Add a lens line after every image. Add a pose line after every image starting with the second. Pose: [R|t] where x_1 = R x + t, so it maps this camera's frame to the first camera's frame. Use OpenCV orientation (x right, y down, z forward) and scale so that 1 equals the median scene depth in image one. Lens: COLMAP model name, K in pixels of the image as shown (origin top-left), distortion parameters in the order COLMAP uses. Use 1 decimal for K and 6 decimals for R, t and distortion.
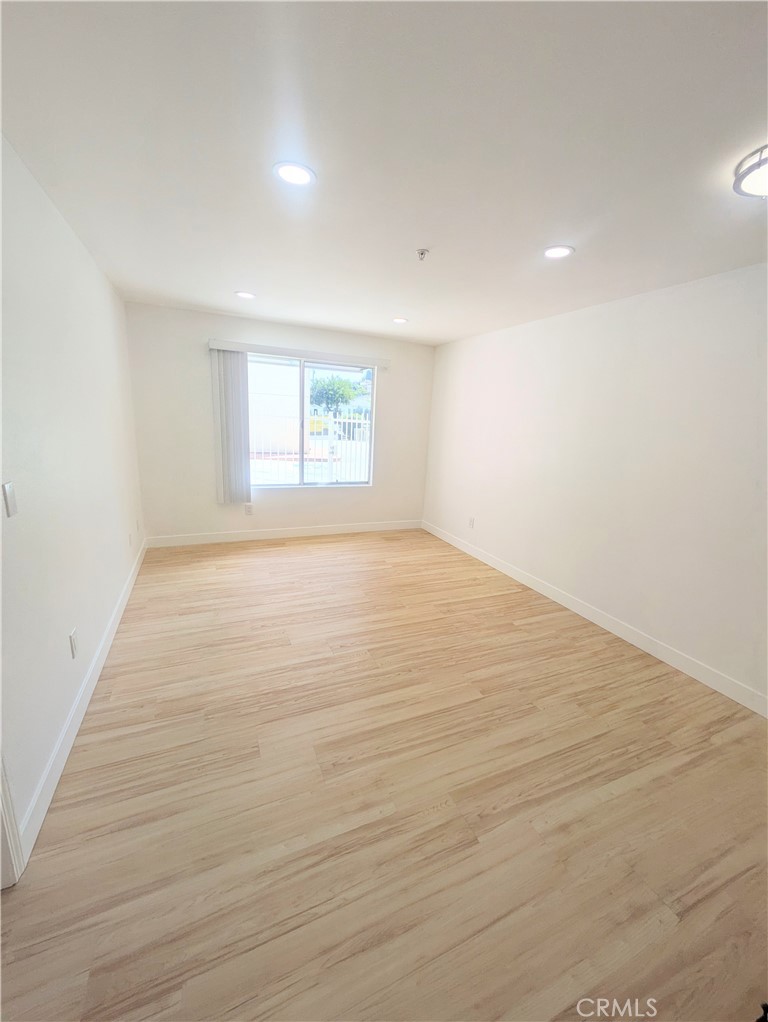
lens RADIAL K [[406.5, 0, 384.0], [0, 406.5, 511.0], [0, 0, 1]] dist [0.004572, -0.000290]
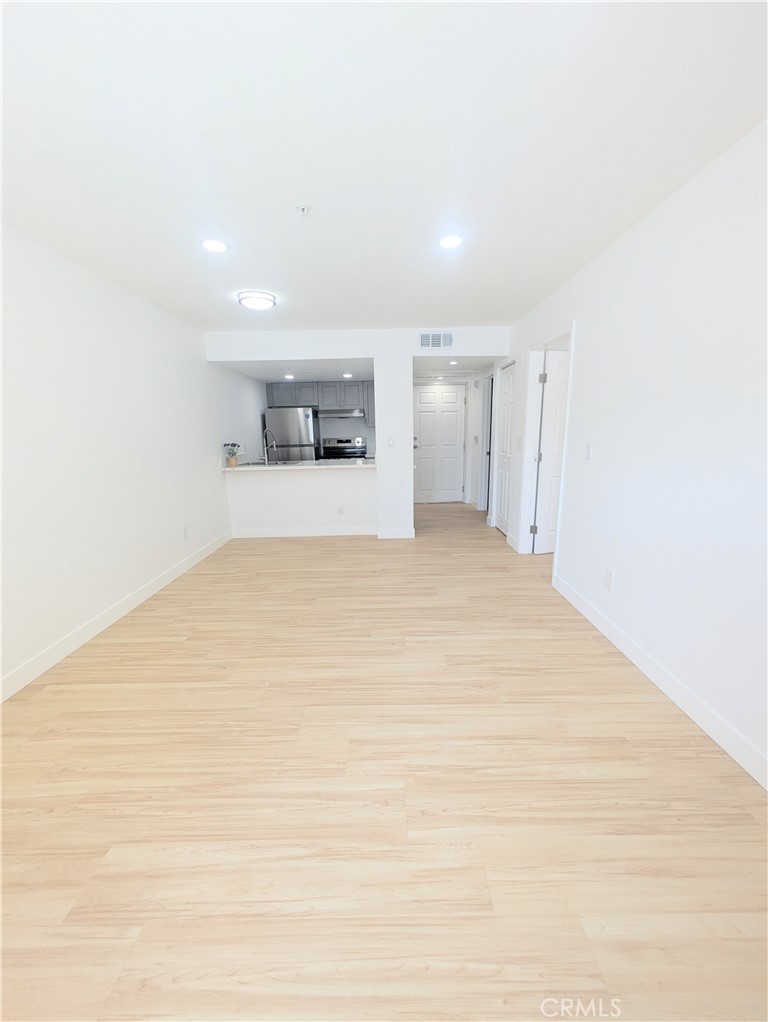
lens RADIAL K [[406.5, 0, 384.0], [0, 406.5, 511.0], [0, 0, 1]] dist [0.004572, -0.000290]
pose [[-0.913707, -0.116547, 0.389303, -0.438438], [0.063069, 0.905714, 0.419172, -0.362486], [-0.401450, 0.407553, -0.820206, 1.740410]]
